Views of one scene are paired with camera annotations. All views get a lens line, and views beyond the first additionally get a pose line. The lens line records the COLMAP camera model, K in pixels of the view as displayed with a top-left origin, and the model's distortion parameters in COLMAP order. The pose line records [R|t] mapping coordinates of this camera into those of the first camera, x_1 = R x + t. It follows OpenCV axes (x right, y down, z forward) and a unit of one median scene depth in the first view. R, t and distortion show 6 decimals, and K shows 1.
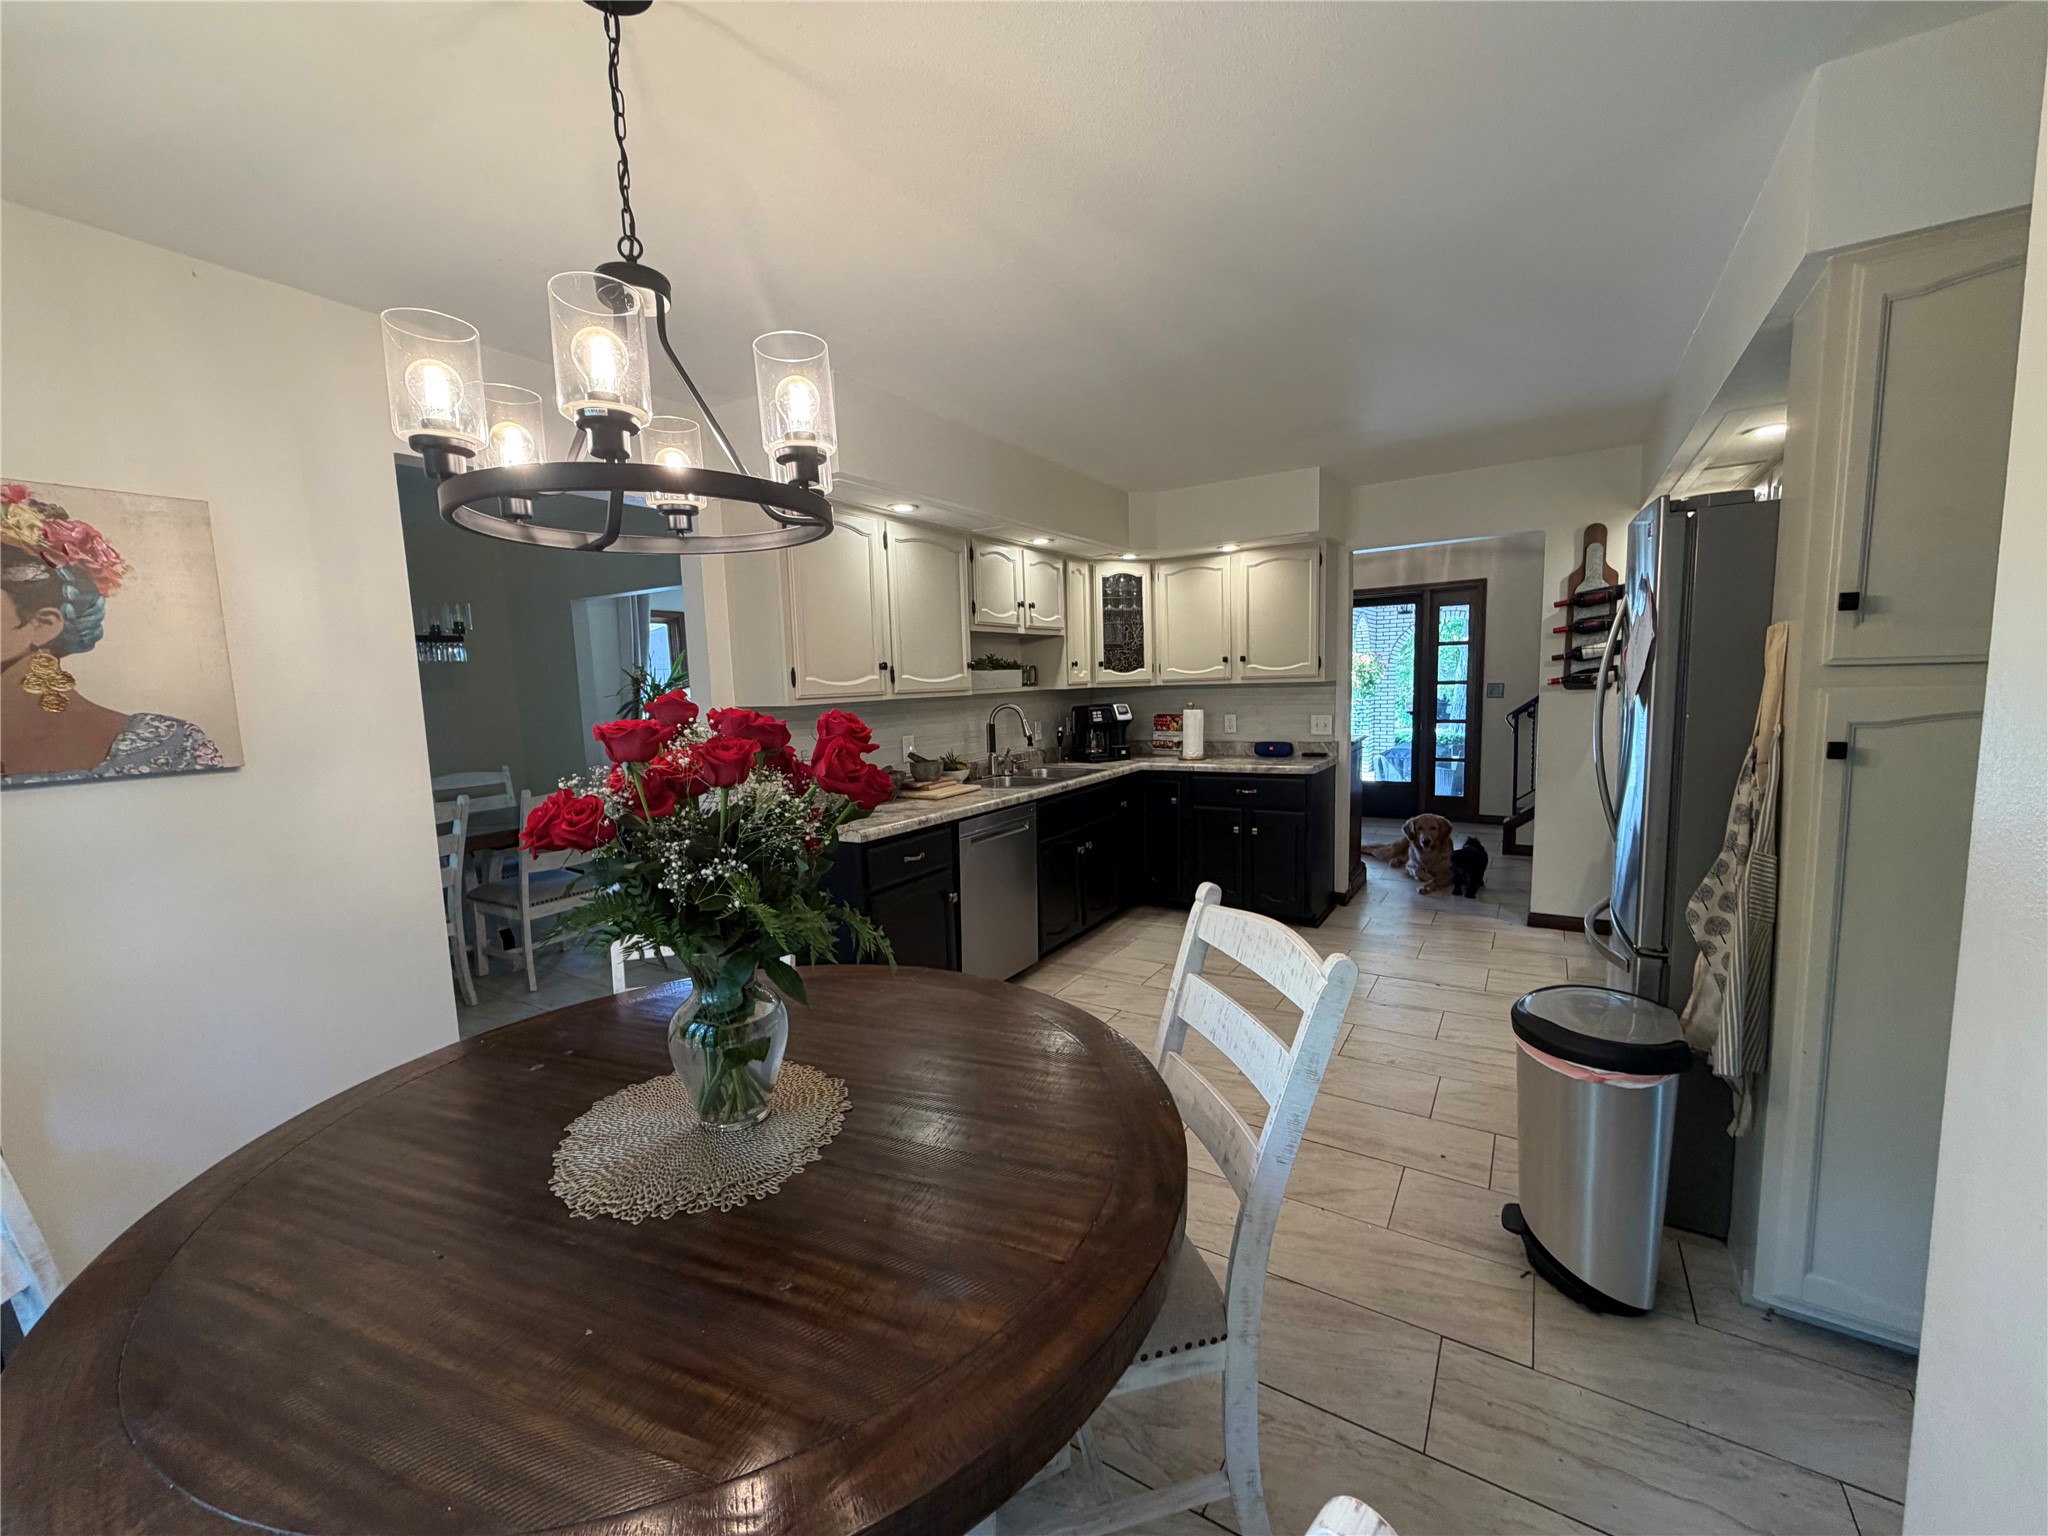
lens RADIAL K [[812.9, 0, 1022.6], [0, 812.9, 770.3], [0, 0, 1]] dist [-0.002117, 0.000338]
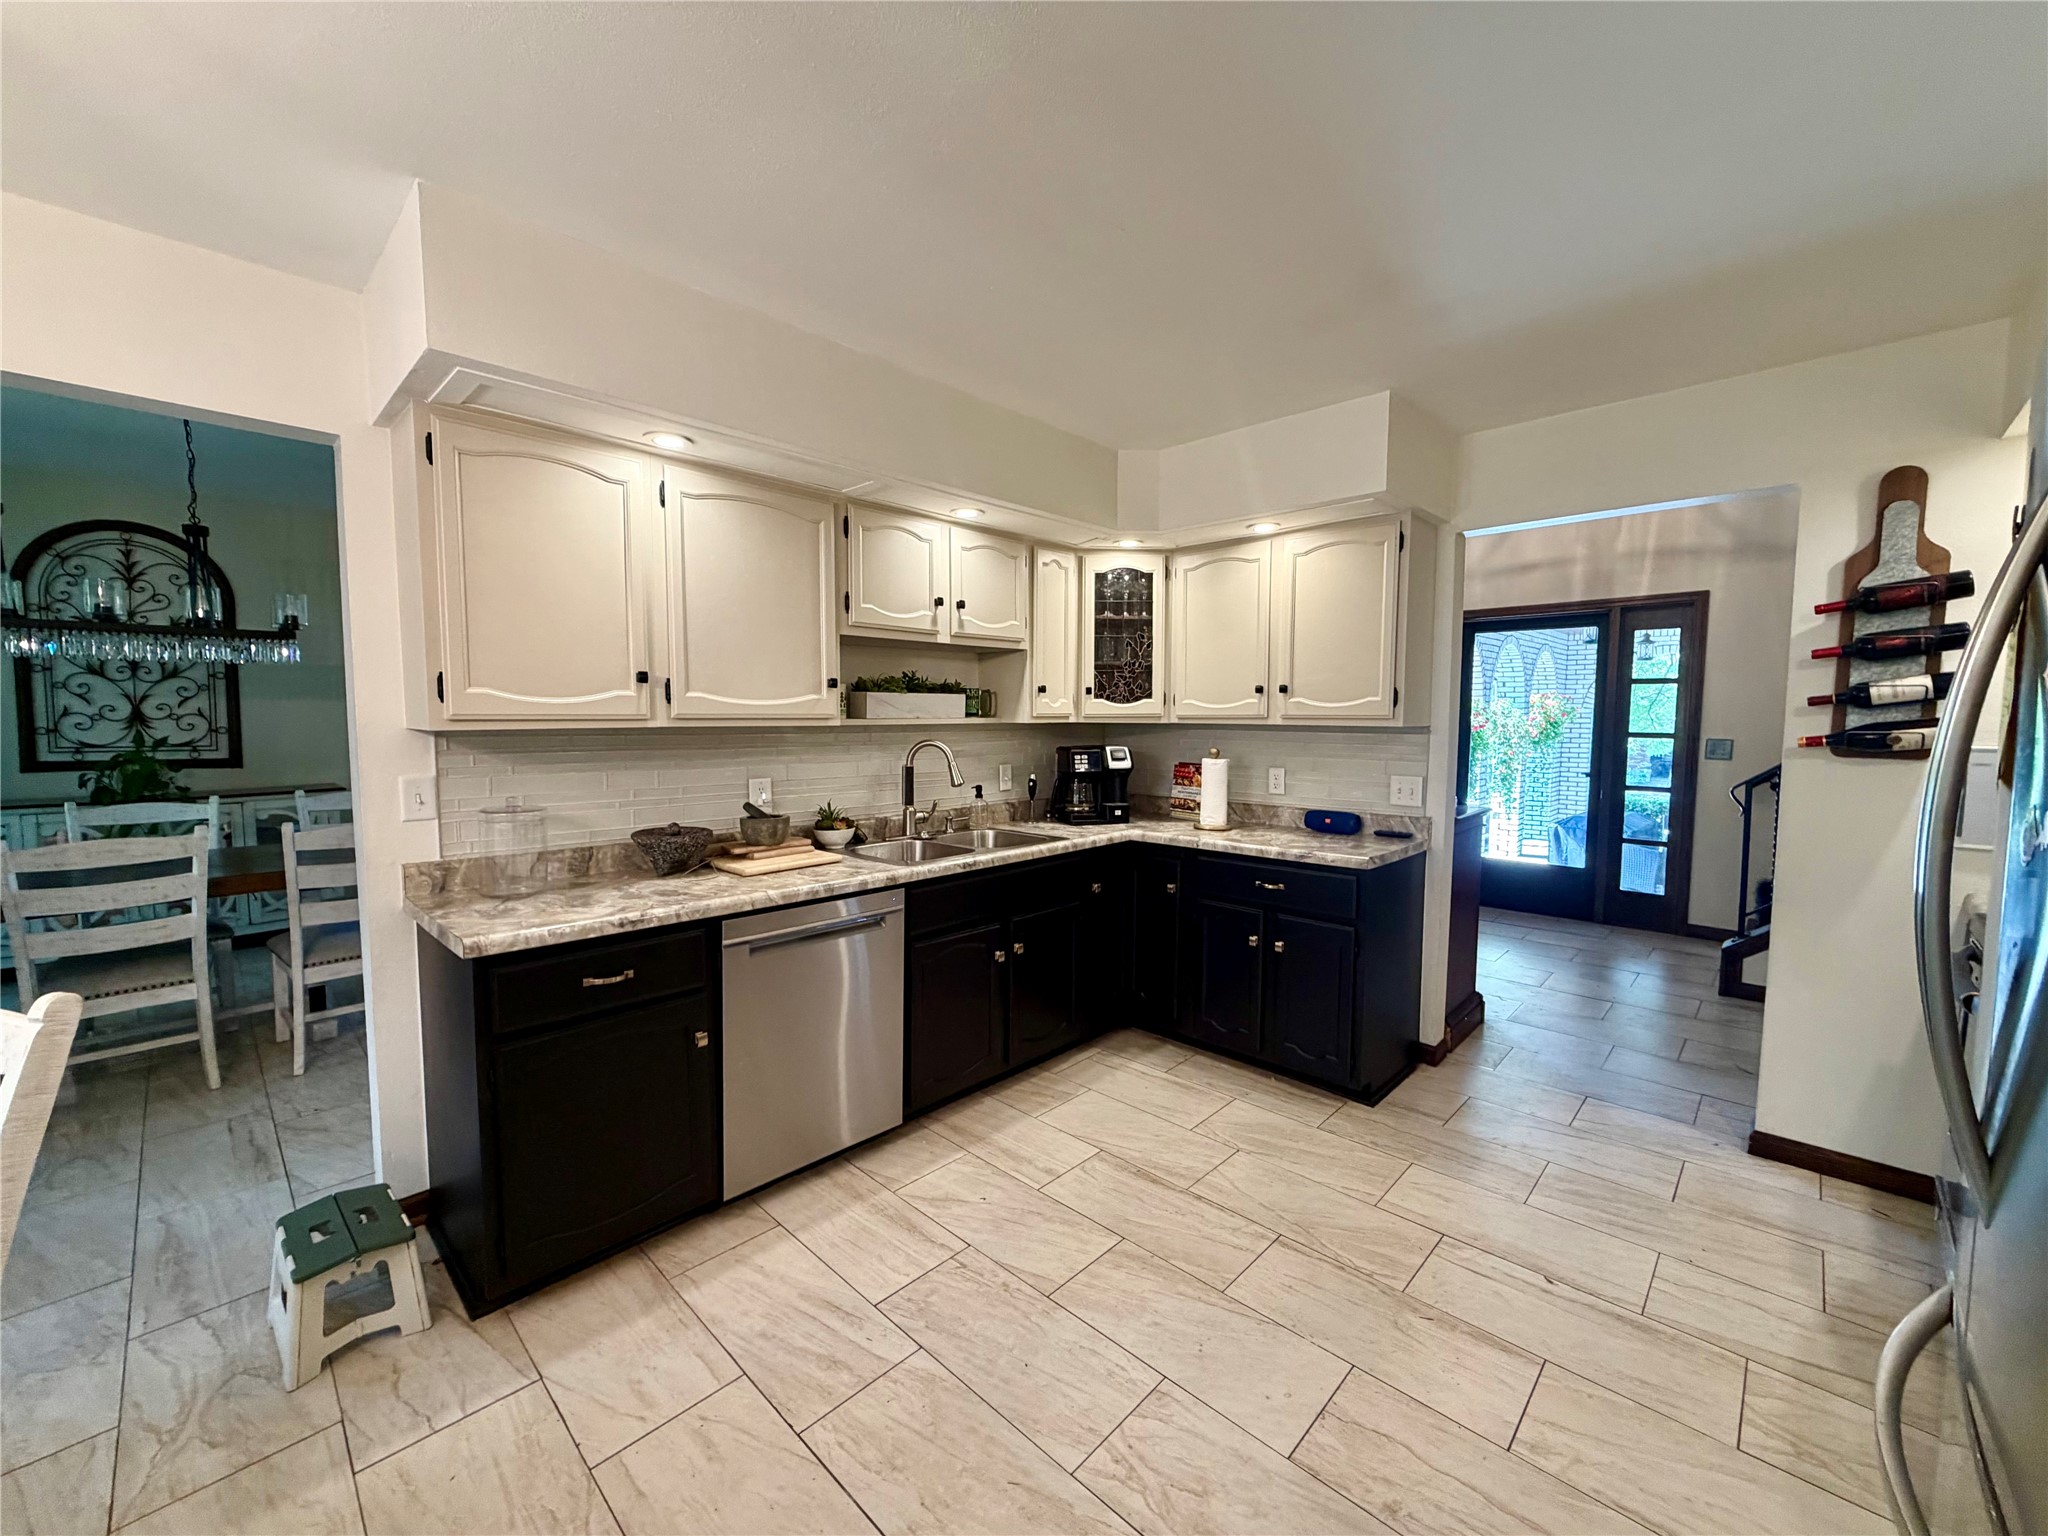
lens RADIAL K [[812.9, 0, 1021.7], [0, 812.9, 769.6], [0, 0, 1]] dist [-0.002117, 0.000338]
pose [[0.979151, 0.049826, -0.196927, 0.195416], [-0.057230, 0.997845, -0.032084, -0.034874], [0.194904, 0.042685, 0.979893, 0.290593]]
